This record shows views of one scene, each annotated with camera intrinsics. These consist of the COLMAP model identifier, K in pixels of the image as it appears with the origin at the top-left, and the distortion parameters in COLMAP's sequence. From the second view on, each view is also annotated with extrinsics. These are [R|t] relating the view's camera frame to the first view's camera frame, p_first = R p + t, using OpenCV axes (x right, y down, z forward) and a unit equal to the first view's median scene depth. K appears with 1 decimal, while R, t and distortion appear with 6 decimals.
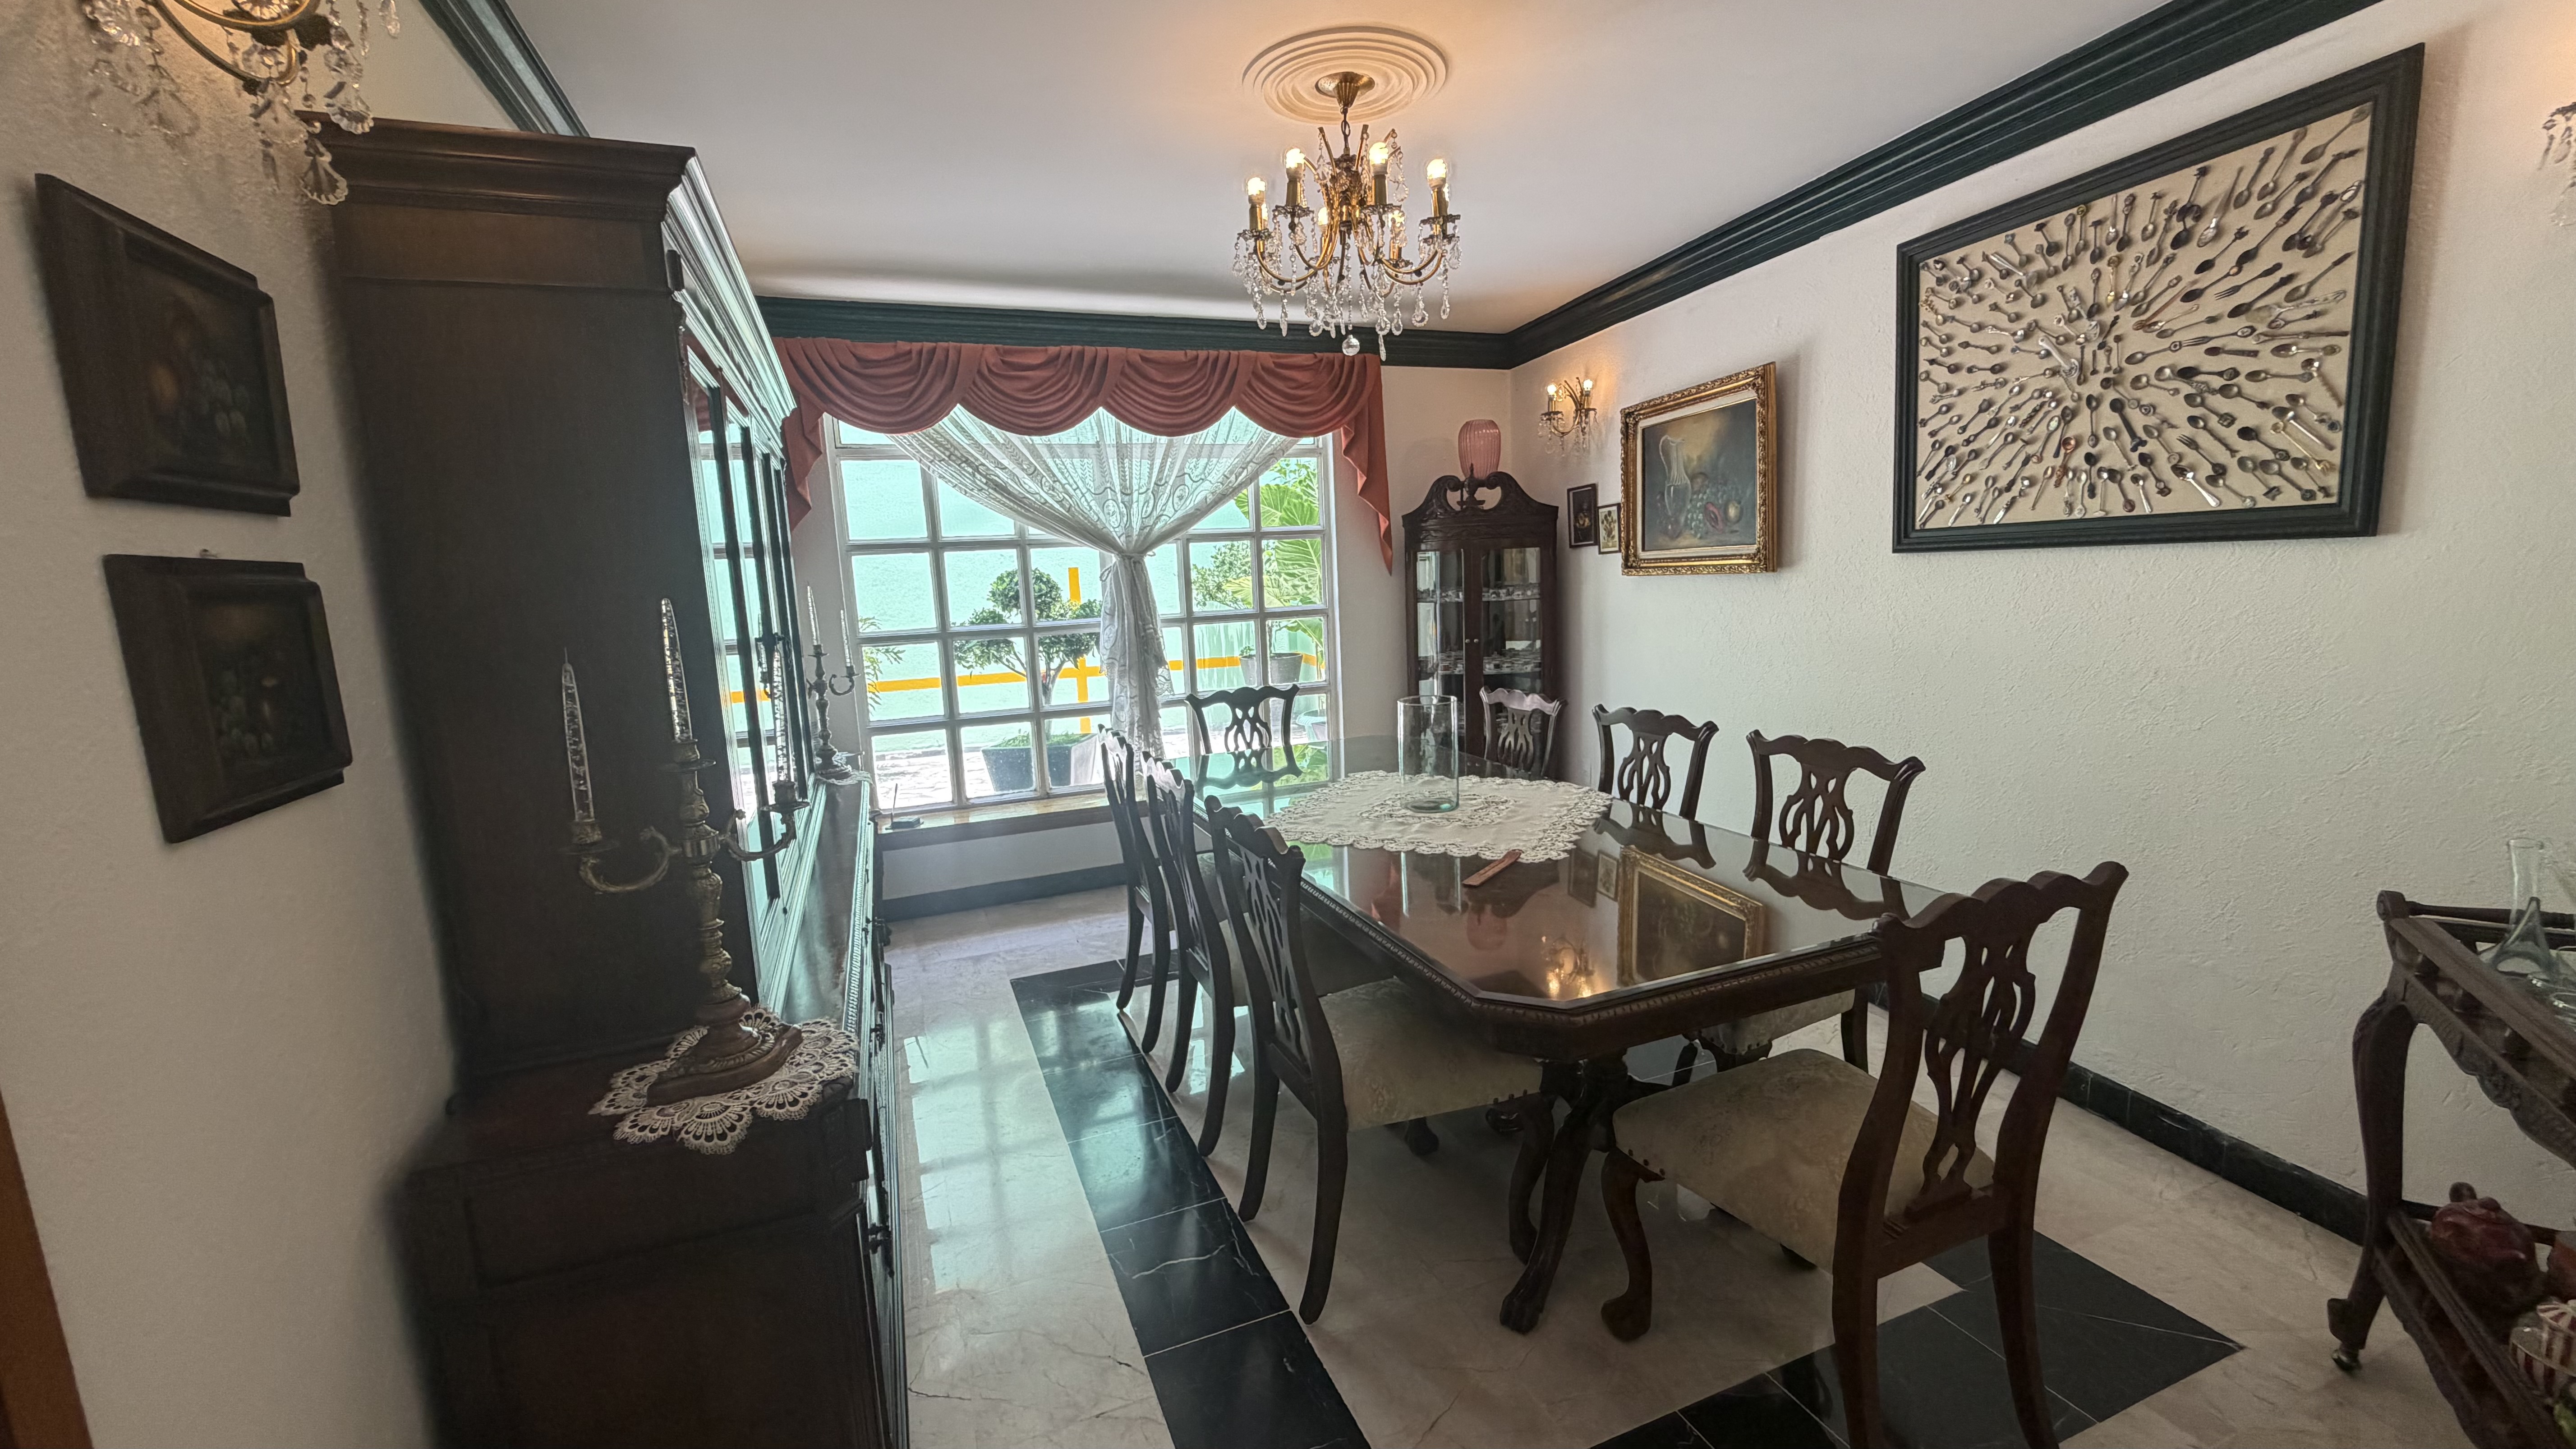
lens RADIAL K [[1034.1, 0, 1288.0], [0, 1034.1, 724.5], [0, 0, 1]] dist [0.008325, 0.000469]
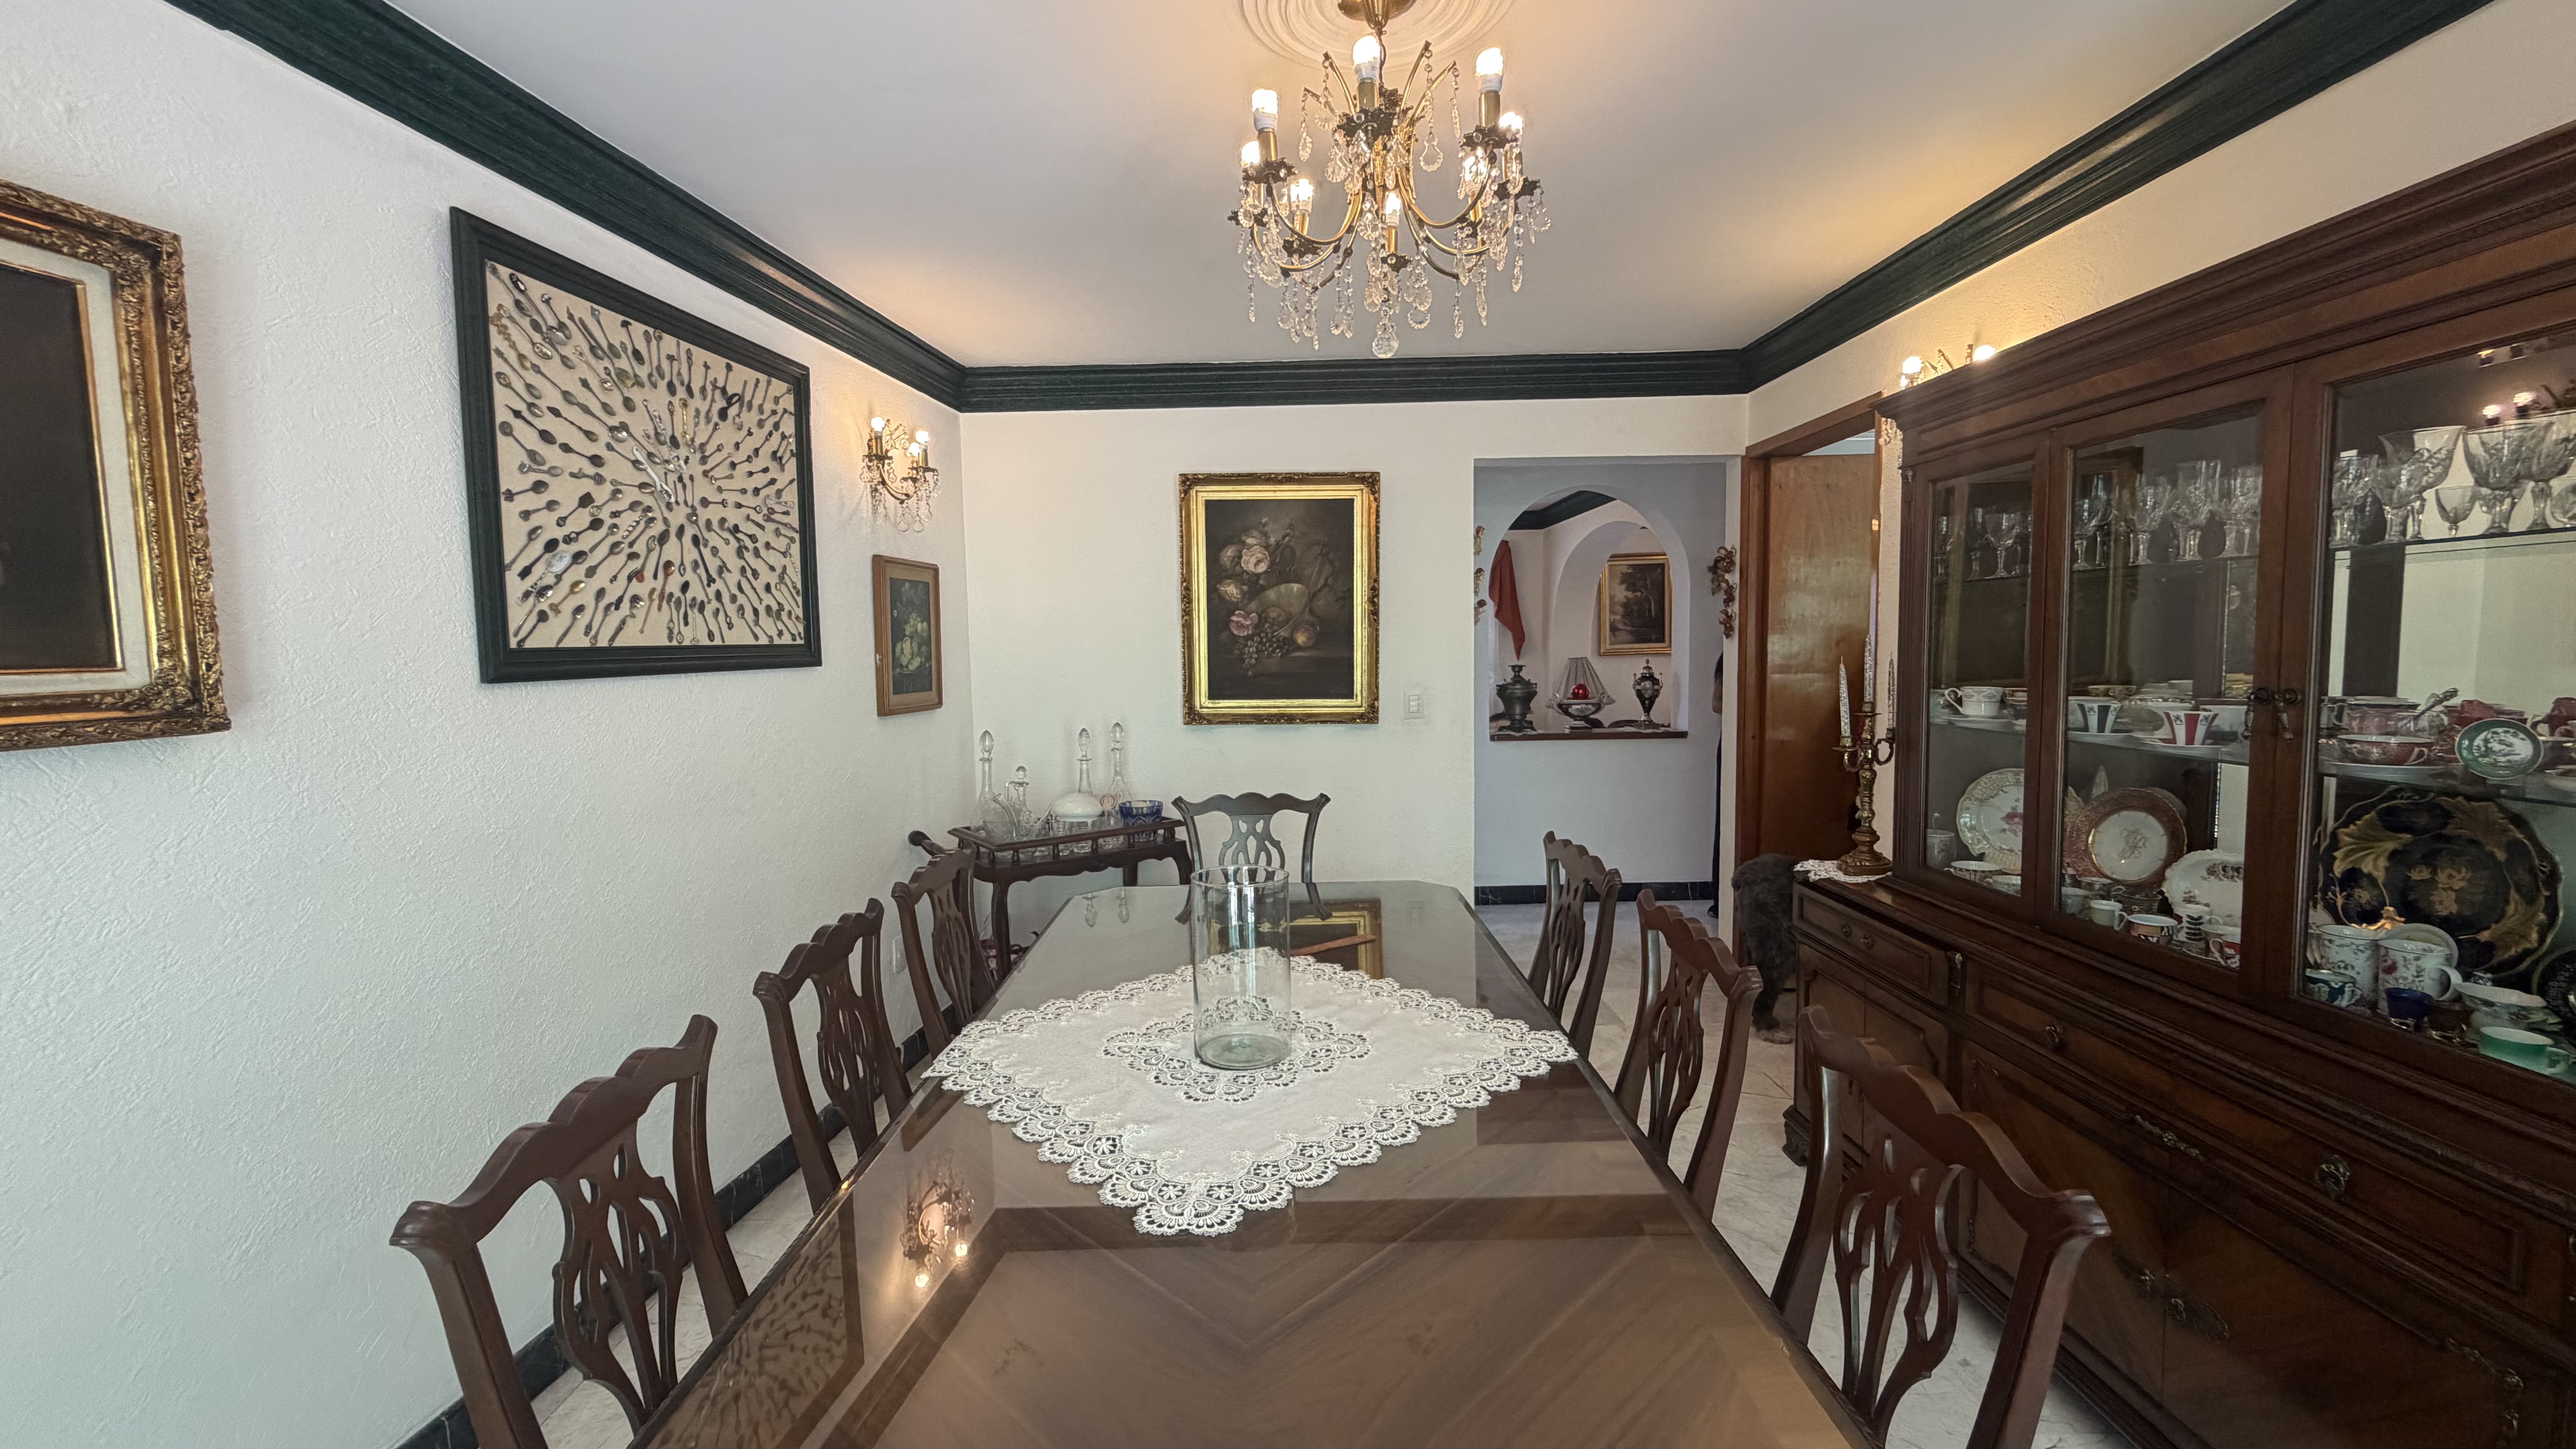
lens RADIAL K [[1034.1, 0, 1288.0], [0, 1034.1, 724.5], [0, 0, 1]] dist [0.008325, 0.000469]
pose [[-0.933121, 0.034010, 0.357950, -0.119625], [0.113854, 0.972238, 0.204426, -0.249784], [-0.341060, 0.231509, -0.911088, 1.644725]]
